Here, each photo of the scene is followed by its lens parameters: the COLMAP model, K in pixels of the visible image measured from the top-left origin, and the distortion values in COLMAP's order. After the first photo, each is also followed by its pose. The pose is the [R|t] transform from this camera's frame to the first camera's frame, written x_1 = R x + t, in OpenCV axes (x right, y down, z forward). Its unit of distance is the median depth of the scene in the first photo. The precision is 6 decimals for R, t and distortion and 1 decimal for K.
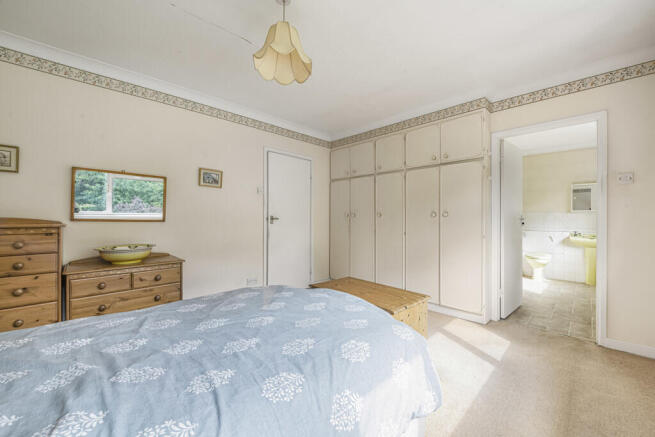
lens RADIAL K [[260.3, 0, 327.5], [0, 260.3, 218.6], [0, 0, 1]] dist [-0.000877, 0.000068]
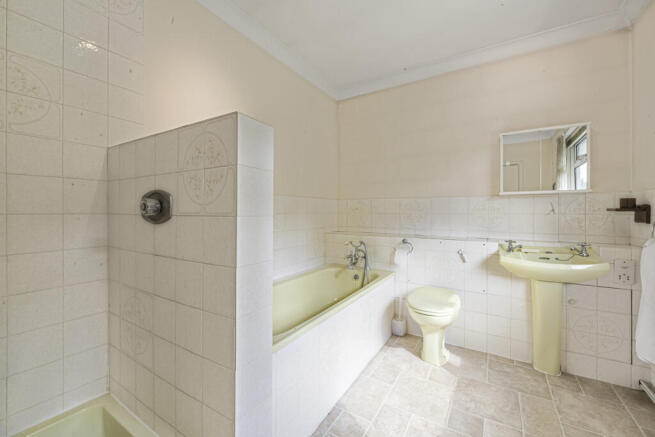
lens RADIAL K [[260.3, 0, 327.5], [0, 260.3, 217.6], [0, 0, 1]] dist [-0.000877, 0.000068]
pose [[0.980594, -0.001323, 0.196044, 0.584565], [0.000799, 0.999996, 0.002751, 0.011466], [-0.196047, -0.002541, 0.980591, 0.649470]]
